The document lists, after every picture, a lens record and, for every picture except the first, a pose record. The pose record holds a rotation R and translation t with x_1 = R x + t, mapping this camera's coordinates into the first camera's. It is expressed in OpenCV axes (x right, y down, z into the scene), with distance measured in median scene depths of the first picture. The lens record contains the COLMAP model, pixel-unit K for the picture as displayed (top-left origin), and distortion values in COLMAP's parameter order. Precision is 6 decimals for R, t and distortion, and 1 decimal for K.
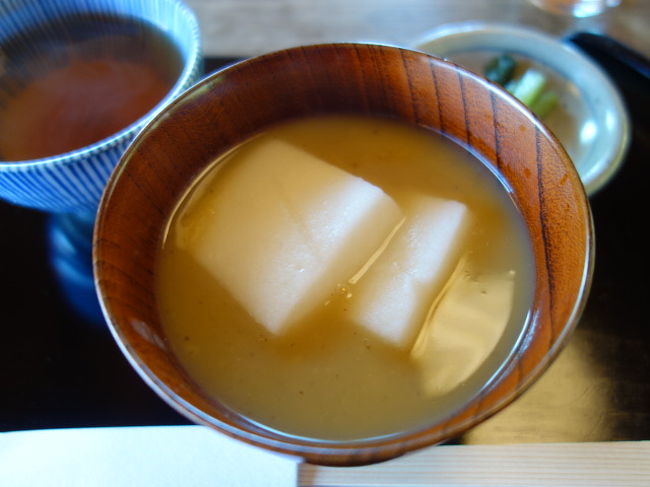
lens RADIAL K [[537.4, 0, 325.0], [0, 537.4, 243.5], [0, 0, 1]] dist [0.014921, 0.008005]
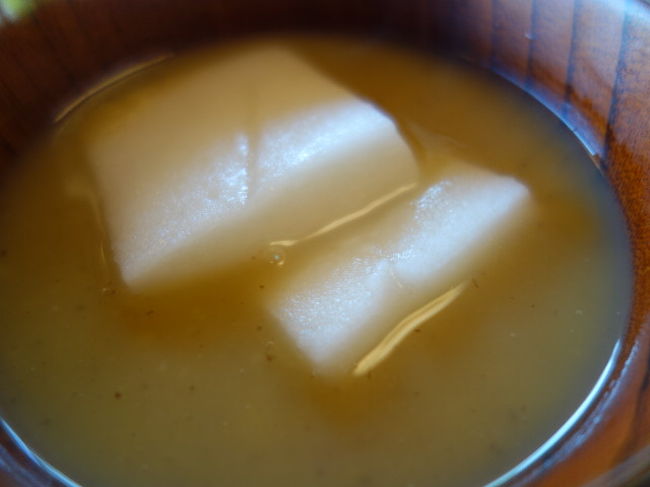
lens RADIAL K [[563.2, 0, 325.5], [0, 563.2, 229.5], [0, 0, 1]] dist [0.060271, 0.005101]
pose [[0.943113, 0.278136, -0.182149, 0.166359], [-0.300657, 0.947352, -0.110135, 0.095537], [0.141927, 0.158634, 0.977083, 0.353507]]
